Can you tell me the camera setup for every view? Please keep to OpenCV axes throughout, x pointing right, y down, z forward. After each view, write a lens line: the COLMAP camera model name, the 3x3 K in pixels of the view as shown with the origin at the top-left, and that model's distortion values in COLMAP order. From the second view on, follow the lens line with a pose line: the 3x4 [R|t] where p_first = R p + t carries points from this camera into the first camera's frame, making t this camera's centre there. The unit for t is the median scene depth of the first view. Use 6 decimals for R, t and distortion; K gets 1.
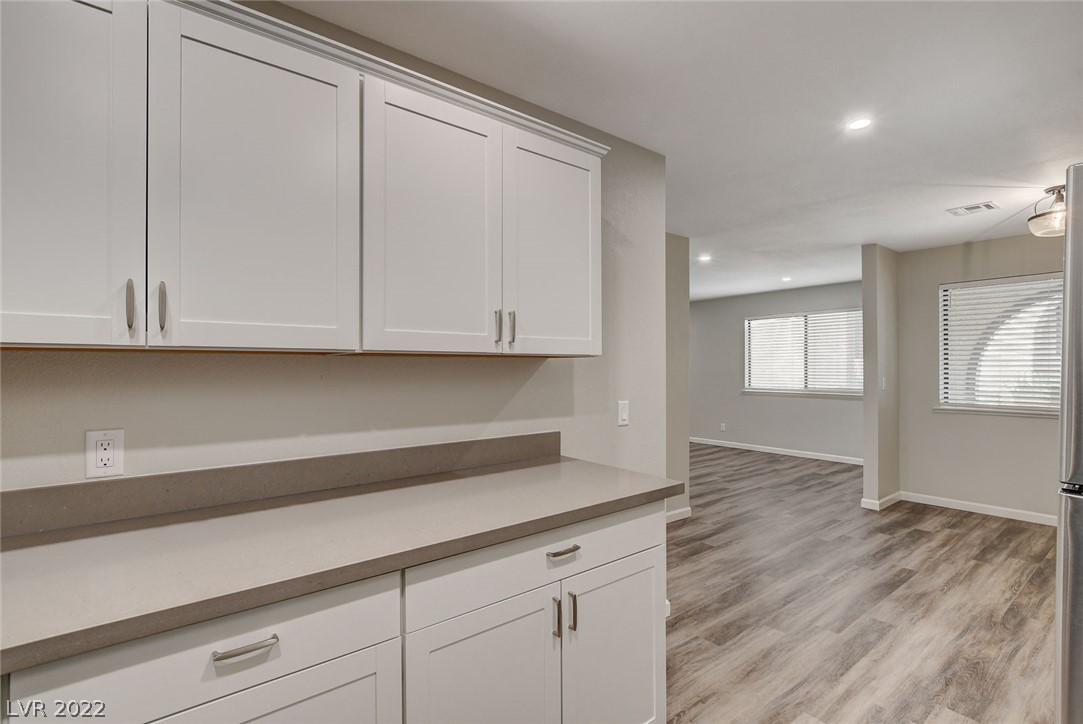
lens RADIAL K [[499.5, 0, 542.8], [0, 499.5, 365.4], [0, 0, 1]] dist [-0.006629, 0.000809]
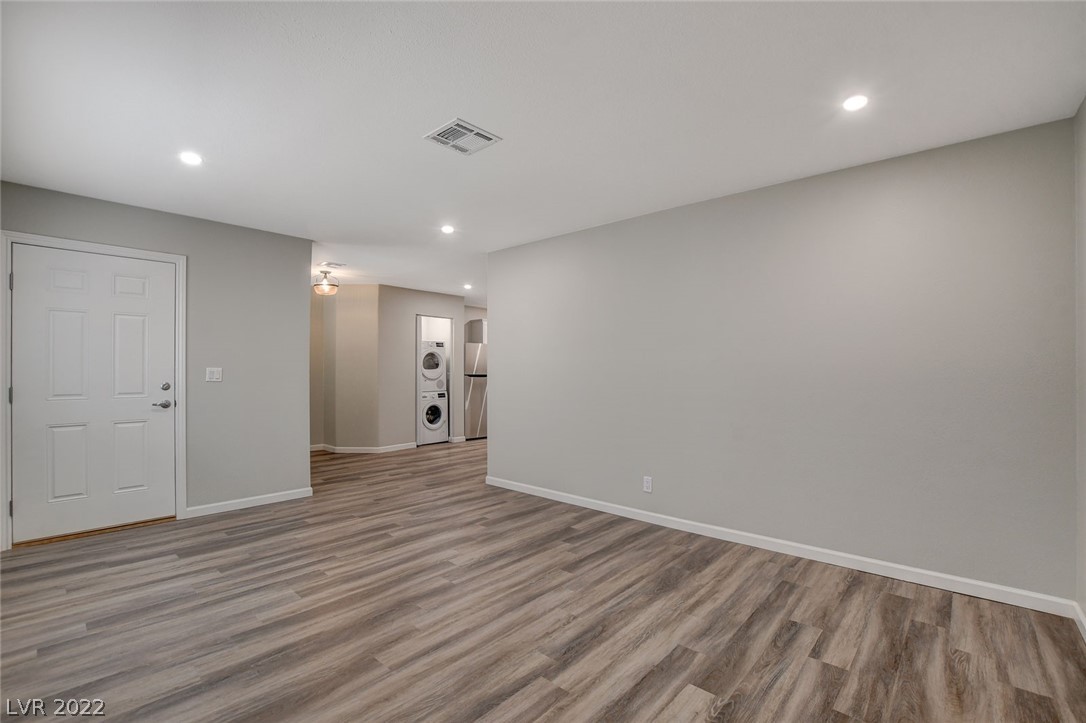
lens RADIAL K [[481.2, 0, 548.1], [0, 481.2, 368.9], [0, 0, 1]] dist [-0.011996, 0.000048]
pose [[-0.983701, -0.002002, -0.179800, 0.406718], [-0.002138, 0.999998, 0.000559, 0.025235], [0.179799, 0.000935, -0.983703, 2.474129]]
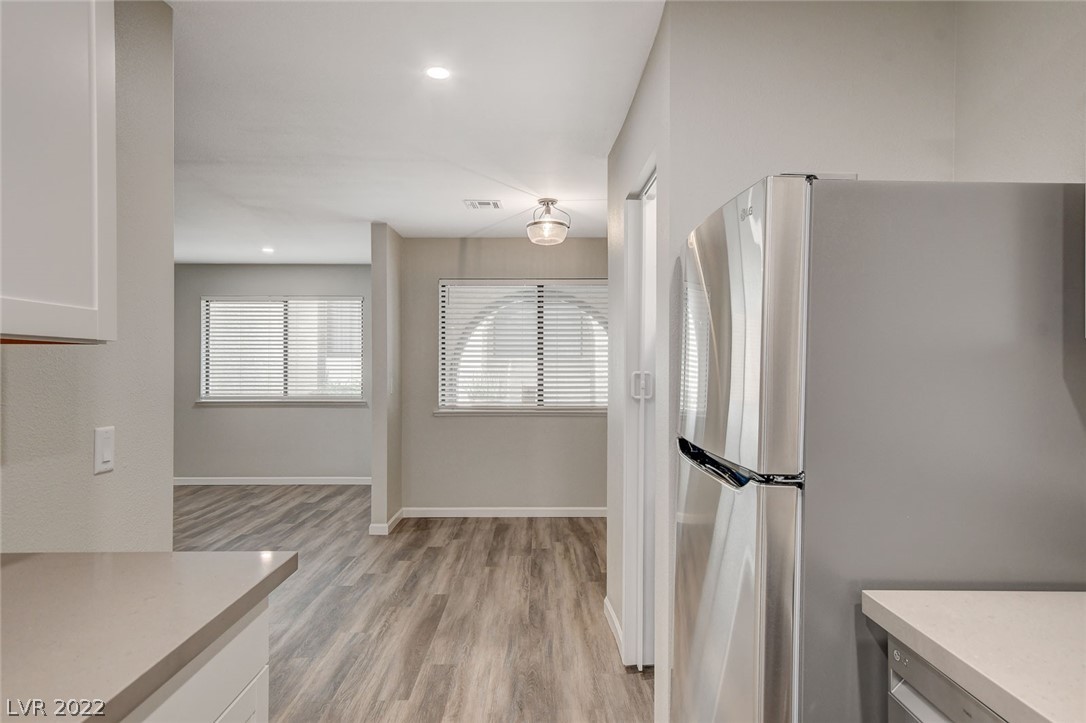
lens RADIAL K [[657.1, 0, 543.6], [0, 657.1, 363.1], [0, 0, 1]] dist [0.002803, -0.000515]
pose [[0.606988, 0.007994, 0.794671, -0.074610], [-0.004690, 0.999968, -0.006476, 0.002478], [-0.794697, 0.000204, 0.607006, 0.116750]]
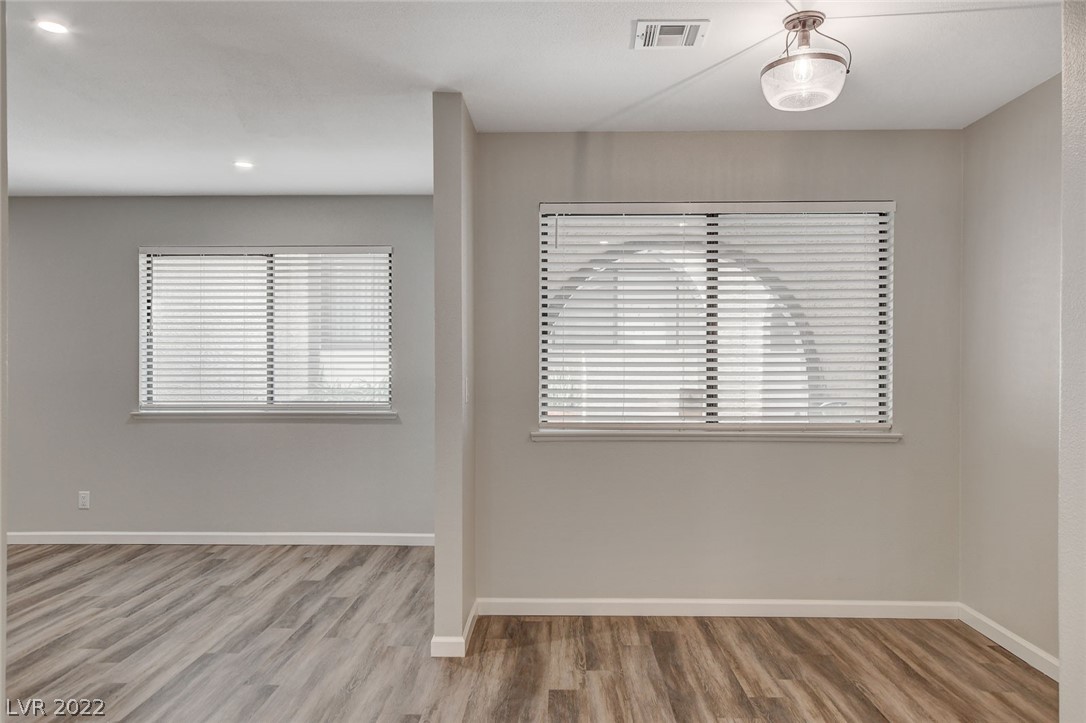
lens RADIAL K [[813.2, 0, 543.7], [0, 813.2, 368.2], [0, 0, 1]] dist [0.003571, 0.004647]
pose [[0.632274, 0.000514, 0.774745, 0.142062], [-0.004172, 0.999988, 0.002742, 0.016006], [-0.774733, -0.004966, 0.632268, 0.529693]]
